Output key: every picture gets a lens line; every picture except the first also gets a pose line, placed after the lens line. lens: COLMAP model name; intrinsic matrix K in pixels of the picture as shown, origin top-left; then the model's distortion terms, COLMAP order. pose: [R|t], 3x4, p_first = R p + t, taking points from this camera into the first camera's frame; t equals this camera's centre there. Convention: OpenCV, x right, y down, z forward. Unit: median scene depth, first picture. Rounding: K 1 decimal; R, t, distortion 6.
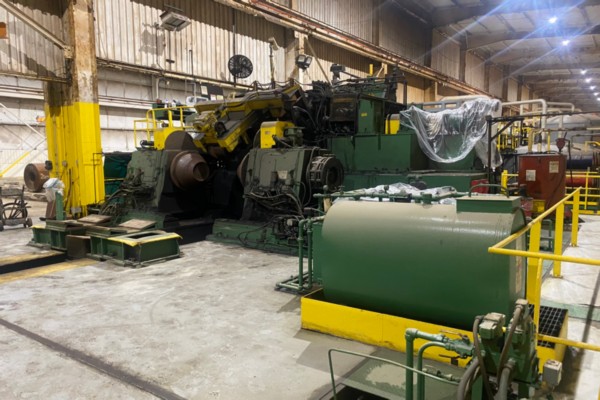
lens RADIAL K [[457.0, 0, 297.7], [0, 457.0, 198.4], [0, 0, 1]] dist [0.005683, 0.008467]
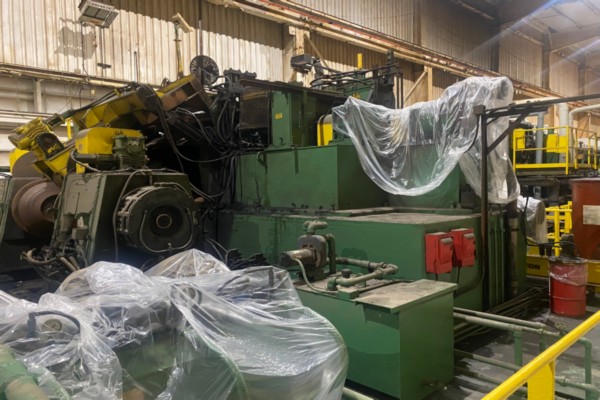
lens RADIAL K [[457.0, 0, 303.2], [0, 457.0, 200.9], [0, 0, 1]] dist [0.005683, 0.008467]
pose [[0.982888, -0.003431, -0.184175, 0.209967], [-0.005320, 0.998881, -0.046999, -0.030997], [0.184130, 0.047174, 0.981769, 0.301667]]
